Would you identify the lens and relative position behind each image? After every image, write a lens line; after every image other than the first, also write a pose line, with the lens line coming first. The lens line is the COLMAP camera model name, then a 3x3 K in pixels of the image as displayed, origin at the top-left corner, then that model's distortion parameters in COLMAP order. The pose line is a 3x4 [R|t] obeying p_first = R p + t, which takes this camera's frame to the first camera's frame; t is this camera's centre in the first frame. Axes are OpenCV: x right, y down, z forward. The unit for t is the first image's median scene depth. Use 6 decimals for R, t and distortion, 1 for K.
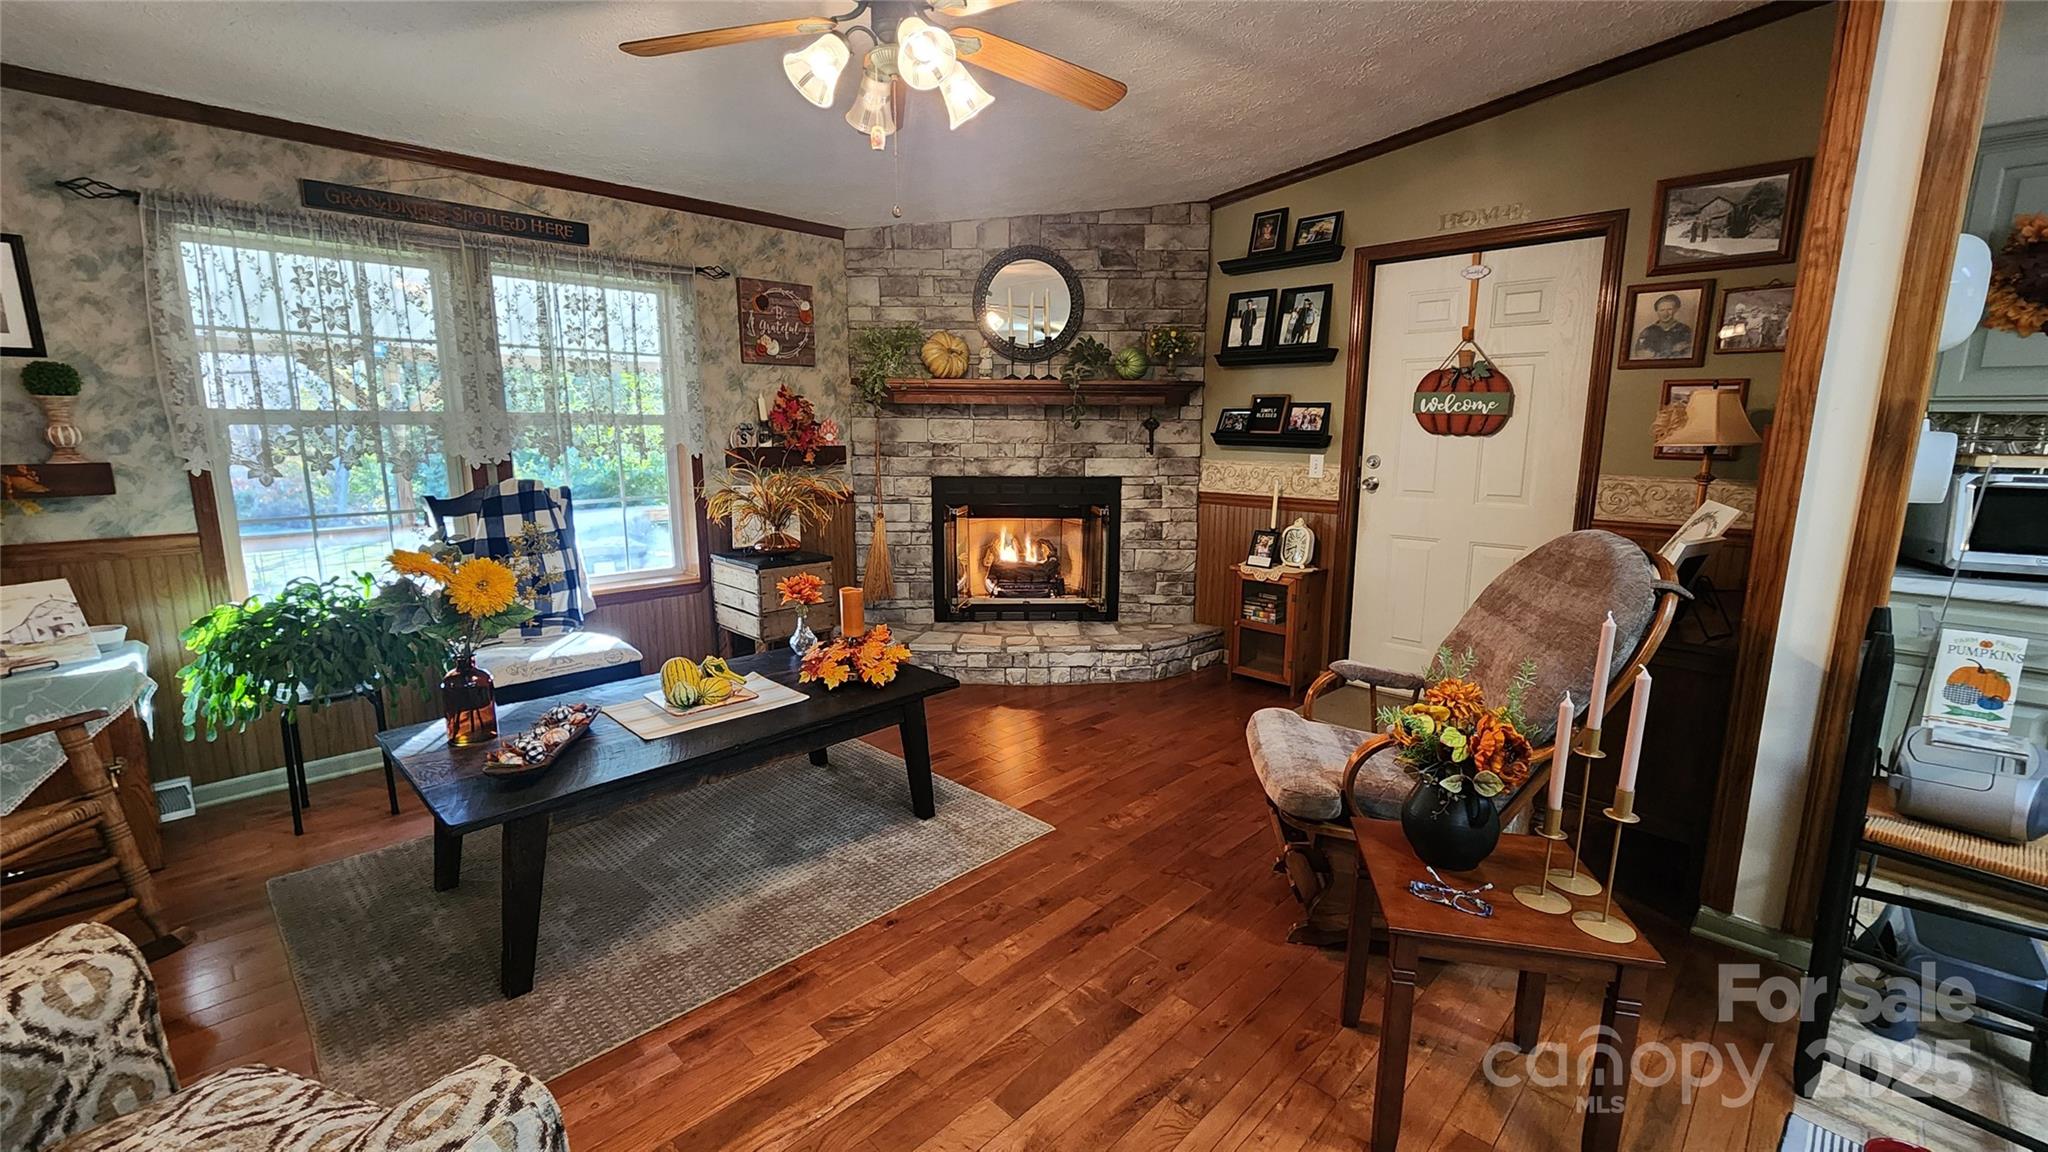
lens RADIAL K [[852.0, 0, 1027.5], [0, 852.0, 576.4], [0, 0, 1]] dist [0.002987, -0.000828]
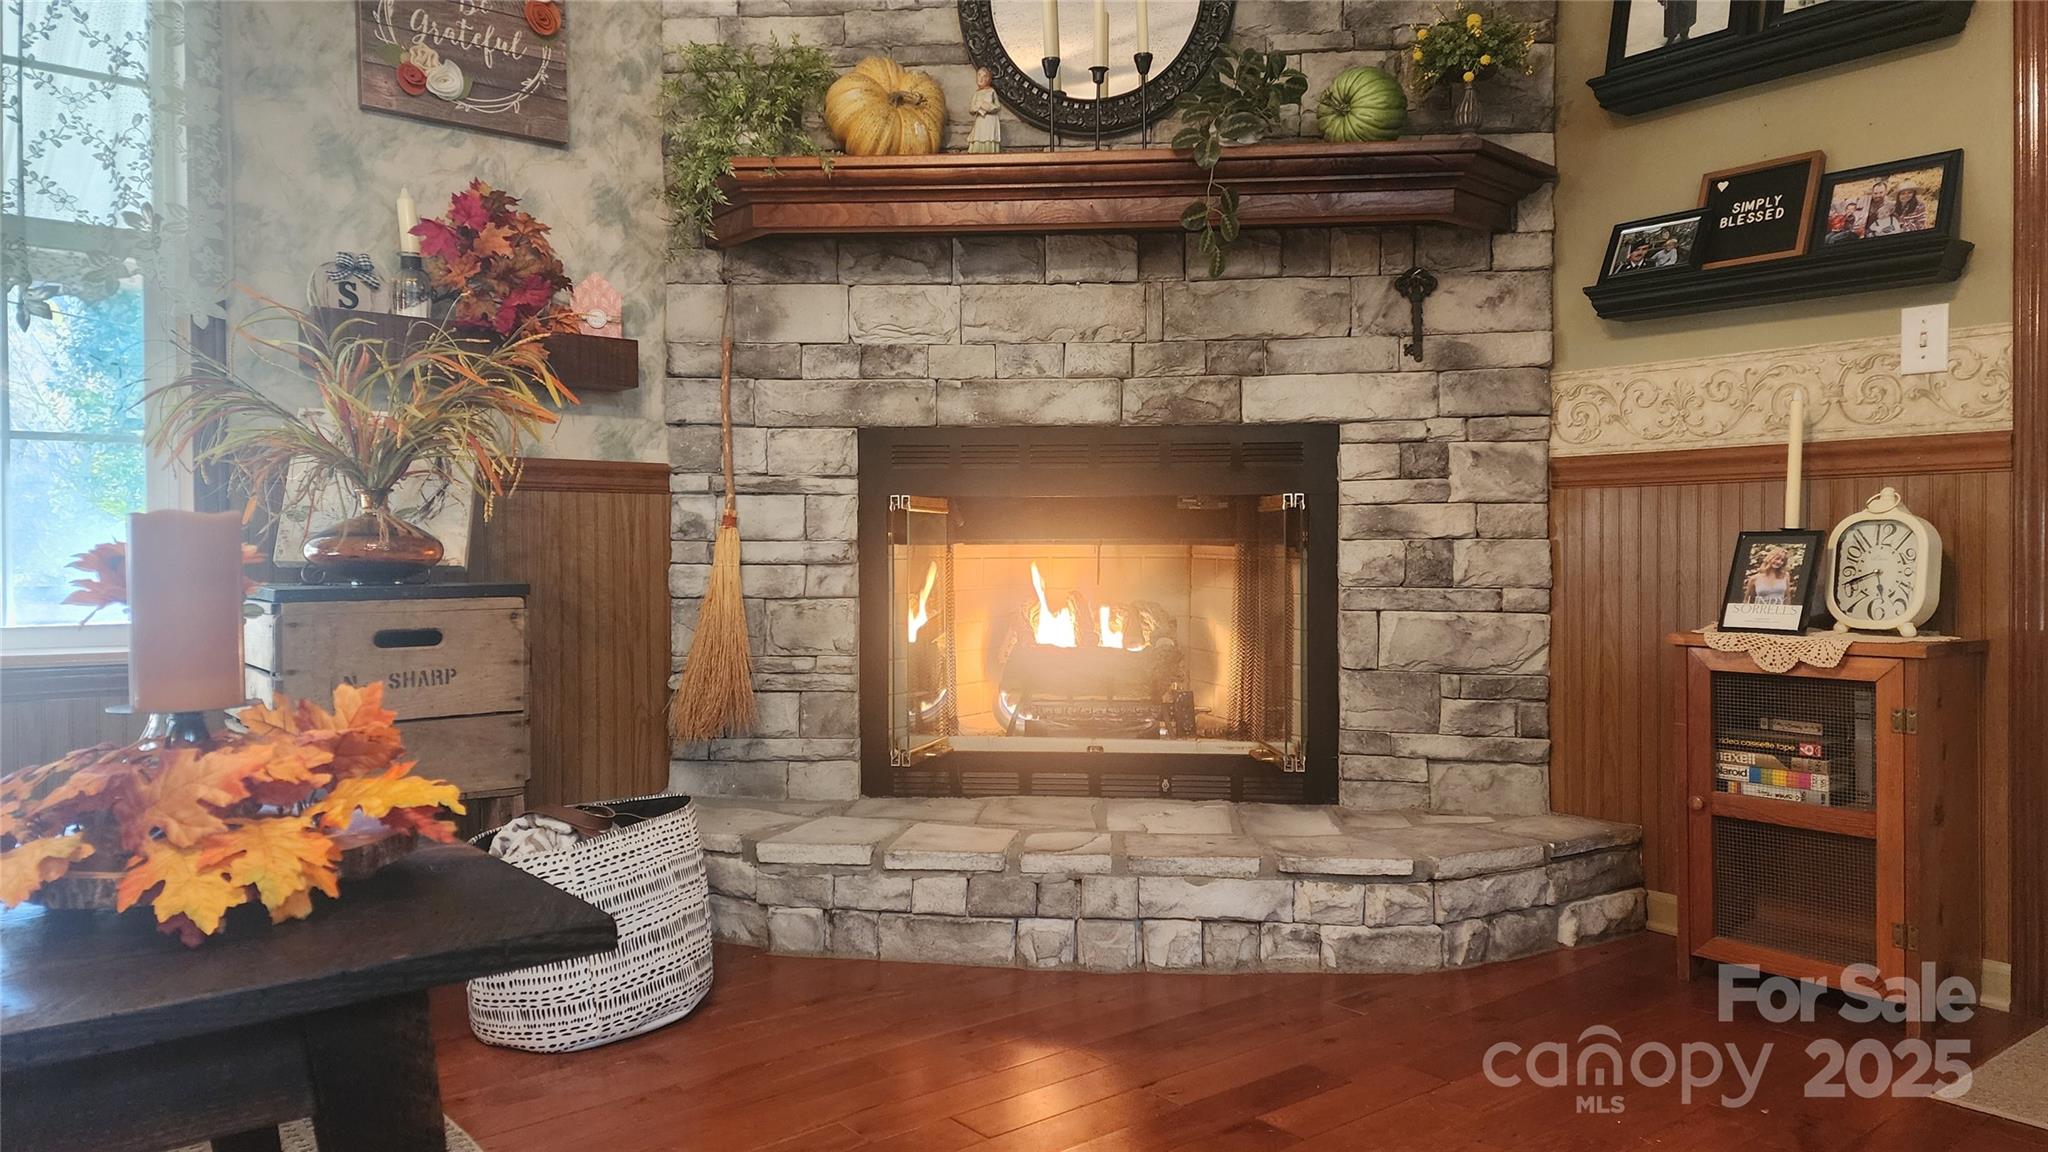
lens RADIAL K [[1355.1, 0, 1018.6], [0, 1355.1, 565.9], [0, 0, 1]] dist [0.045566, -0.013565]
pose [[0.992433, -0.004371, -0.122707, 0.042870], [-0.016331, 0.985788, -0.167199, 0.055356], [0.121694, 0.167937, 0.978257, 0.405198]]
